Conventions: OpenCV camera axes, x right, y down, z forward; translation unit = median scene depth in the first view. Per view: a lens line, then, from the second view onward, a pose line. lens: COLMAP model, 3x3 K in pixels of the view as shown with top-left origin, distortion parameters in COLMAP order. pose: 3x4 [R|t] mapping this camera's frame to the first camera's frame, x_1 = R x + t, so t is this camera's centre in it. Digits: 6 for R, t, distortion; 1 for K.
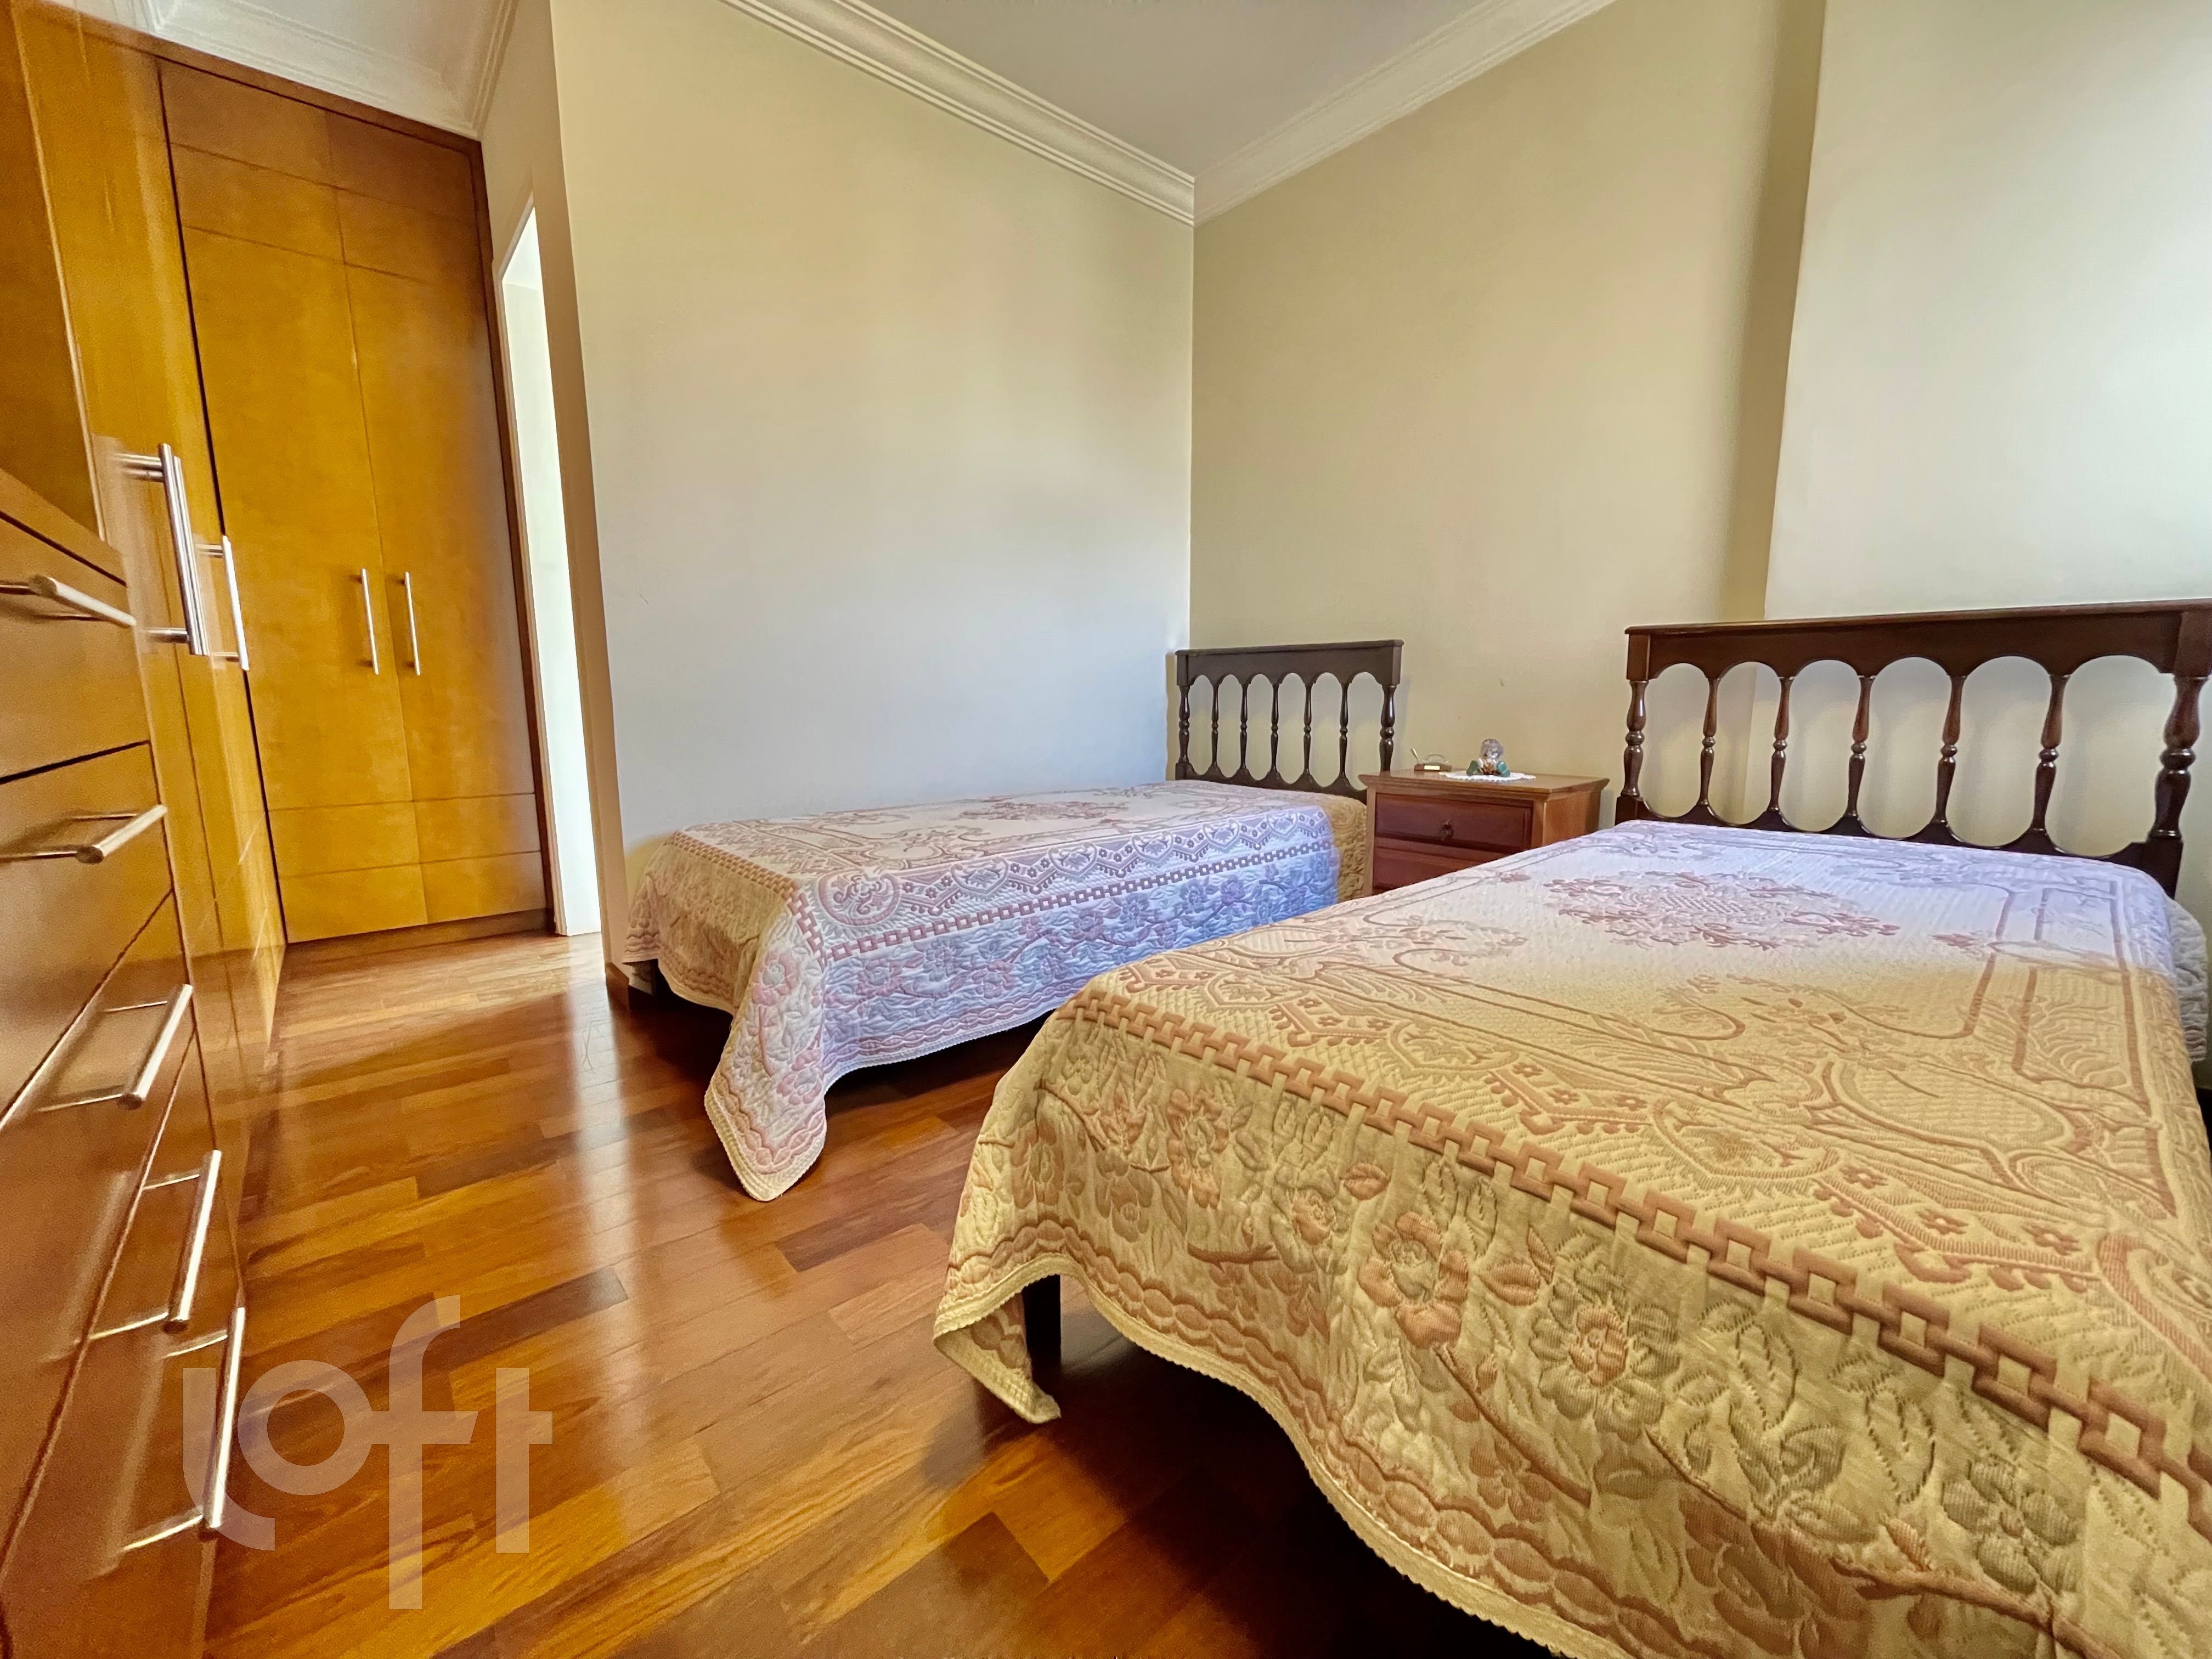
lens RADIAL K [[893.3, 0, 1106.7], [0, 893.3, 823.1], [0, 0, 1]] dist [-0.000992, 0.000616]
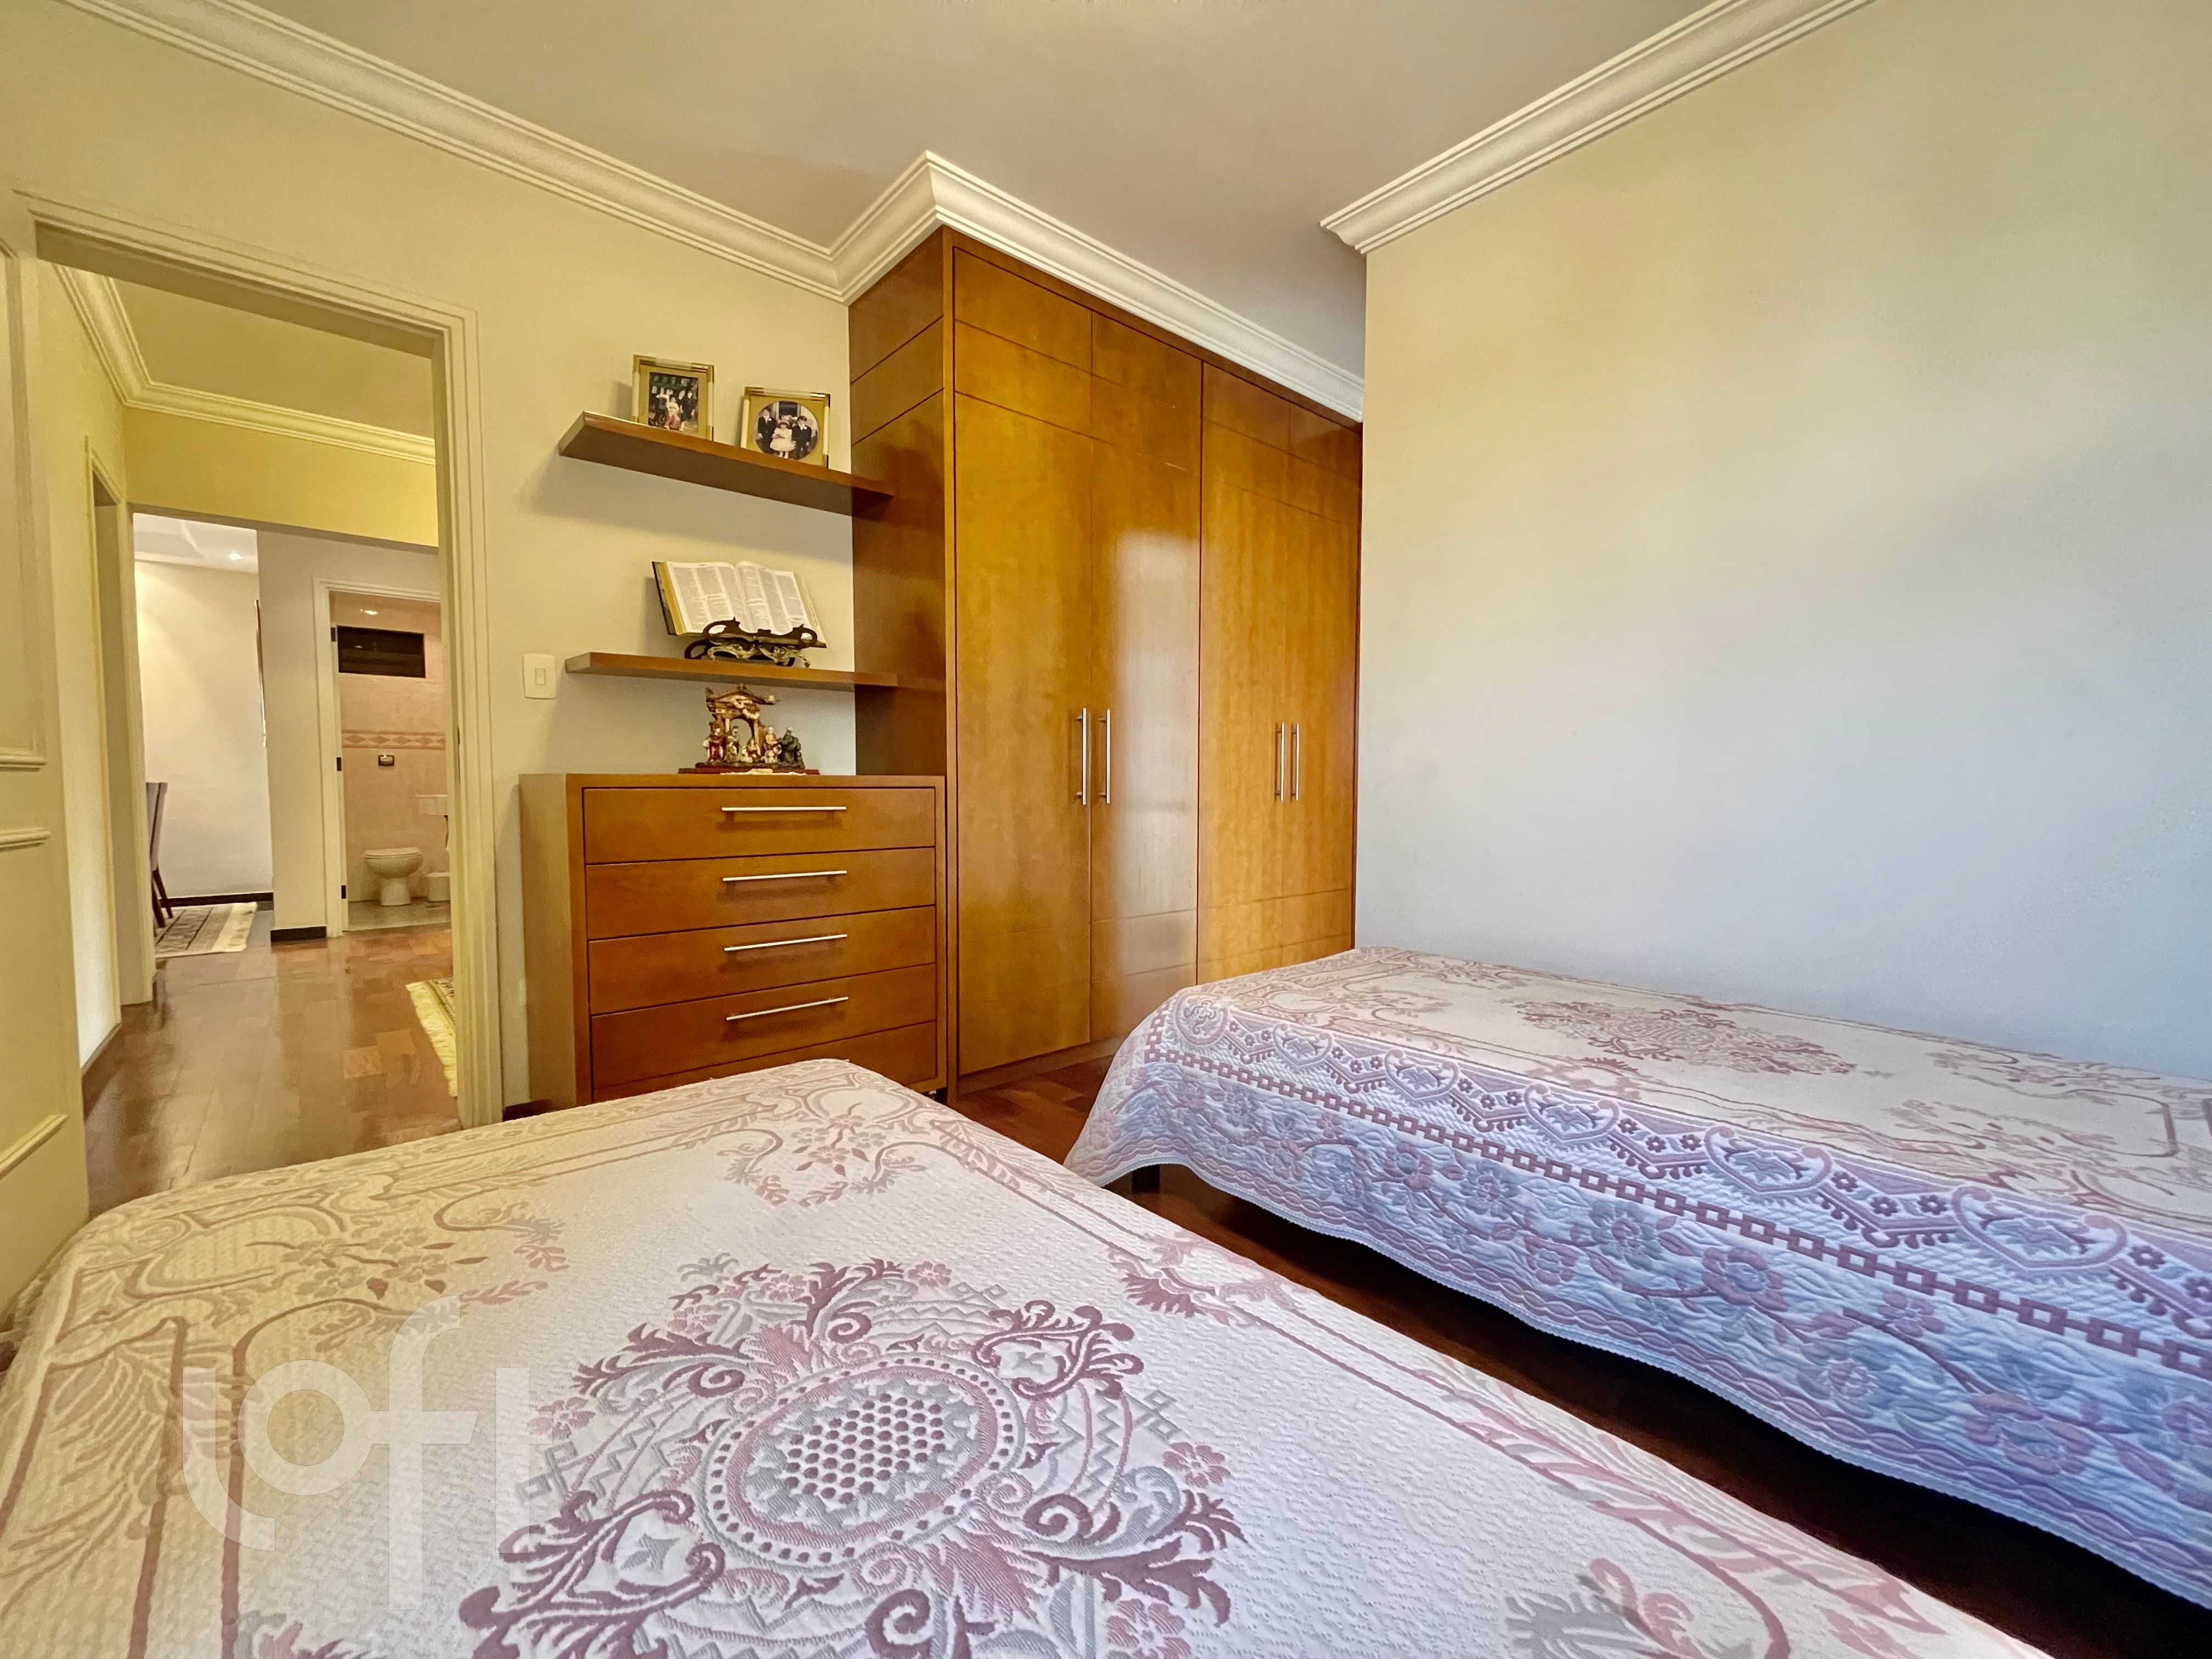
lens RADIAL K [[893.3, 0, 1103.6], [0, 893.3, 830.4], [0, 0, 1]] dist [-0.000992, 0.000616]
pose [[0.003645, 0.056149, -0.998416, 0.714061], [-0.146411, 0.987693, 0.055012, -0.168718], [0.989217, 0.145978, 0.011821, 0.692470]]
